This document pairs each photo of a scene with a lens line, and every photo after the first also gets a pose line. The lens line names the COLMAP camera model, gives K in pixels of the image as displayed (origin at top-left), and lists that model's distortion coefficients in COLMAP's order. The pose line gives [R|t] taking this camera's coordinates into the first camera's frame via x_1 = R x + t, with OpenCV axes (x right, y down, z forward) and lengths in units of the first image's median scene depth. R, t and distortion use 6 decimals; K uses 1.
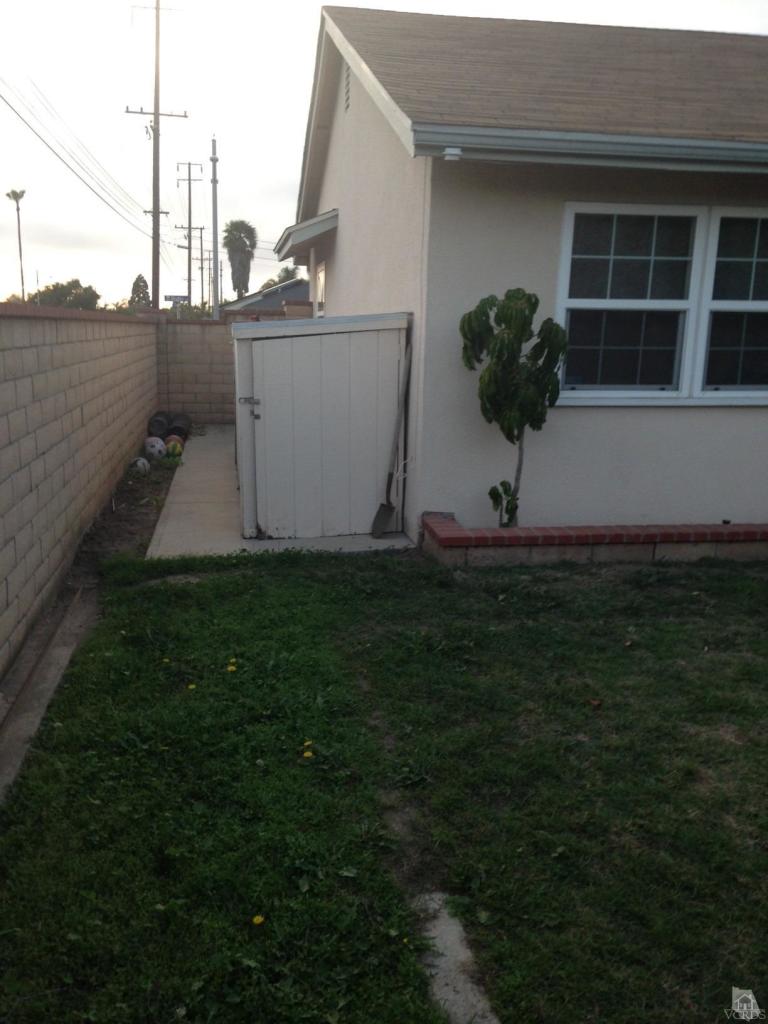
lens RADIAL K [[921.3, 0, 384.0], [0, 921.3, 512.0], [0, 0, 1]] dist [0.169755, -0.251348]
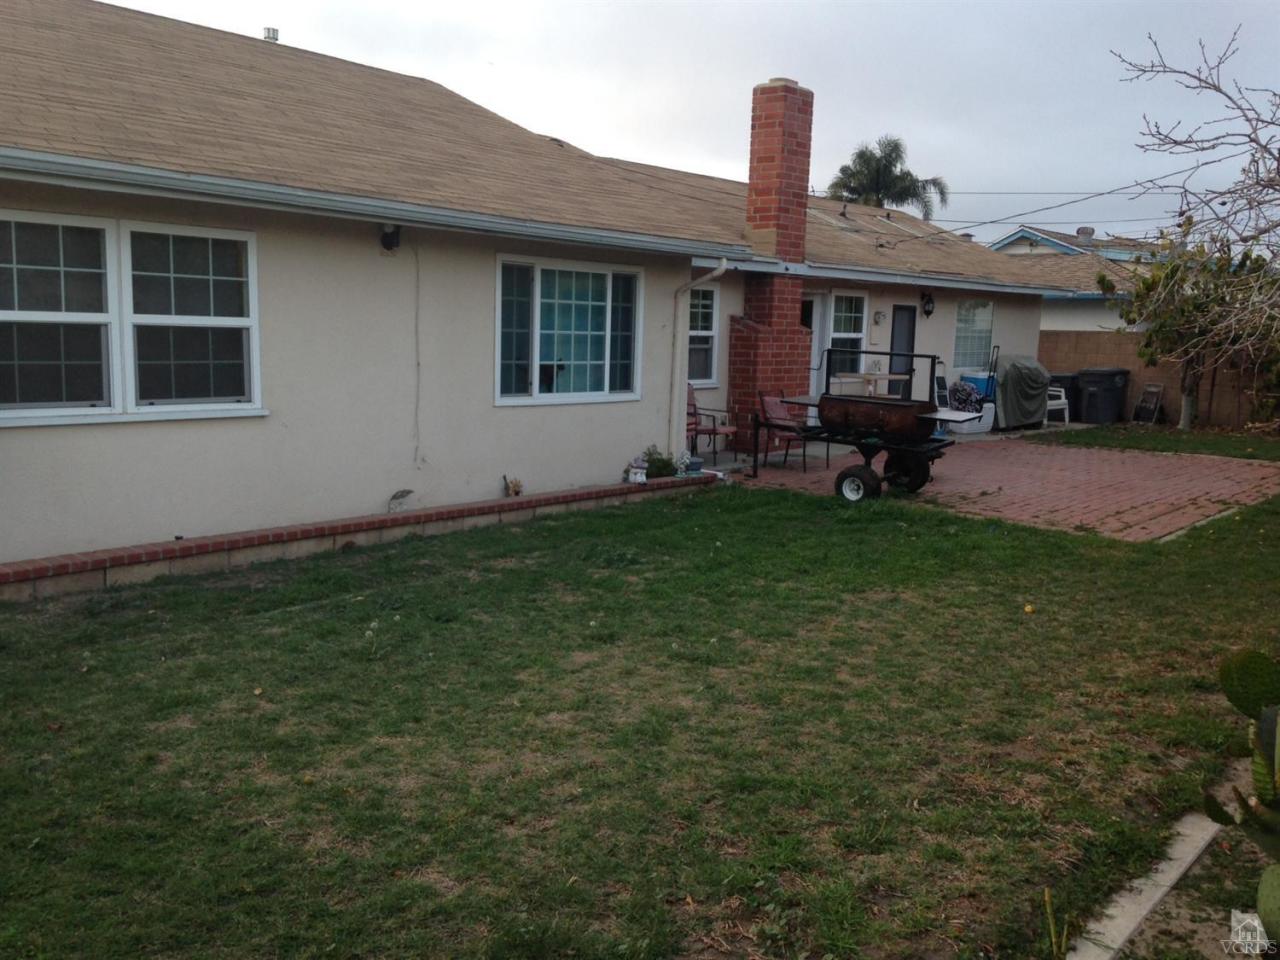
lens RADIAL K [[1151.6, 0, 586.0], [0, 1151.6, 484.3], [0, 0, 1]] dist [0.169755, -0.251348]
pose [[0.779019, -0.094295, 0.619869, -0.075236], [0.118723, 0.992926, 0.001840, 0.004436], [-0.615658, 0.072160, 0.784703, -0.298952]]
